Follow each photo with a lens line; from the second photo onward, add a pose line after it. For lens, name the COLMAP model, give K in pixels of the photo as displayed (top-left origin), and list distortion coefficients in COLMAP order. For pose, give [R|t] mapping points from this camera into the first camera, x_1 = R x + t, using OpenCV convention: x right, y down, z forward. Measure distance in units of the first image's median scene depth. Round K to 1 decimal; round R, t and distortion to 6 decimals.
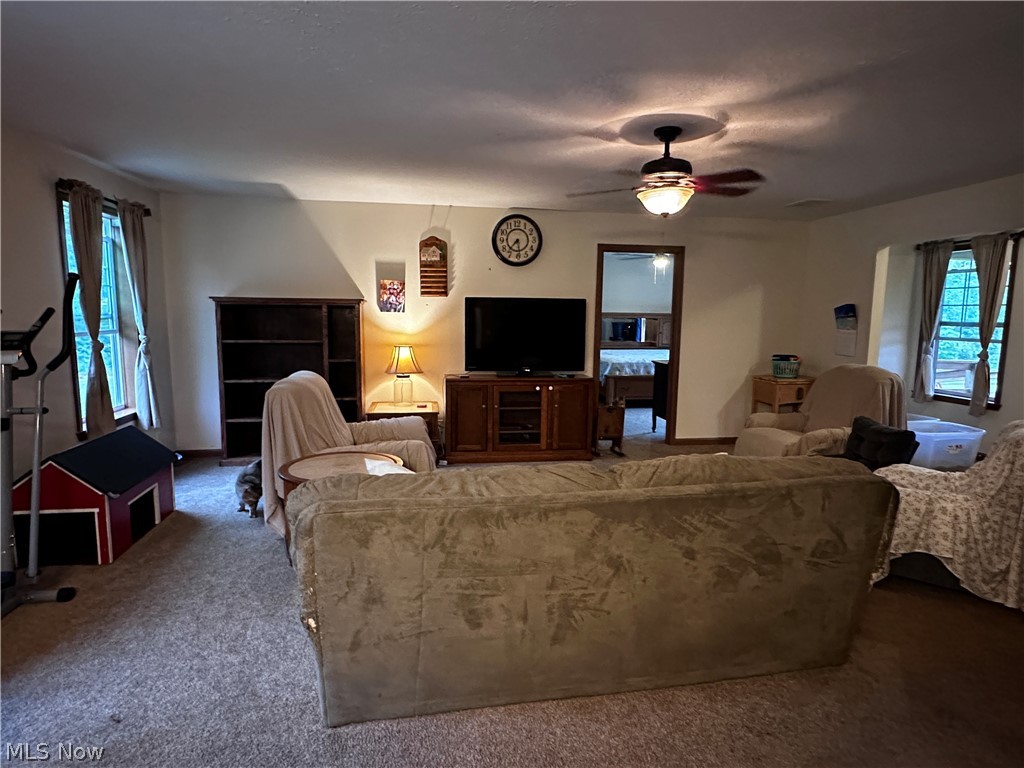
lens RADIAL K [[574.1, 0, 512.8], [0, 574.1, 385.1], [0, 0, 1]] dist [0.001628, 0.000452]
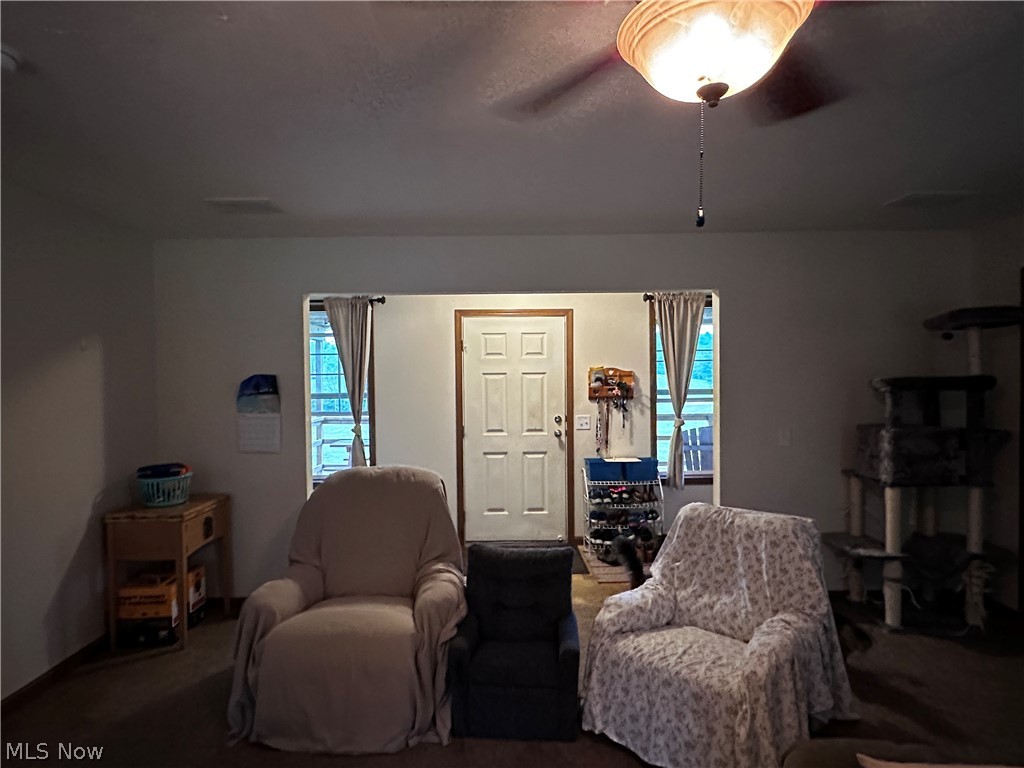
lens RADIAL K [[574.1, 0, 512.1], [0, 574.1, 382.7], [0, 0, 1]] dist [0.001628, 0.000452]
pose [[0.143337, -0.026978, 0.989306, -0.032896], [0.137619, 0.990460, 0.007070, -0.095650], [-0.980059, 0.135134, 0.145683, 0.613528]]
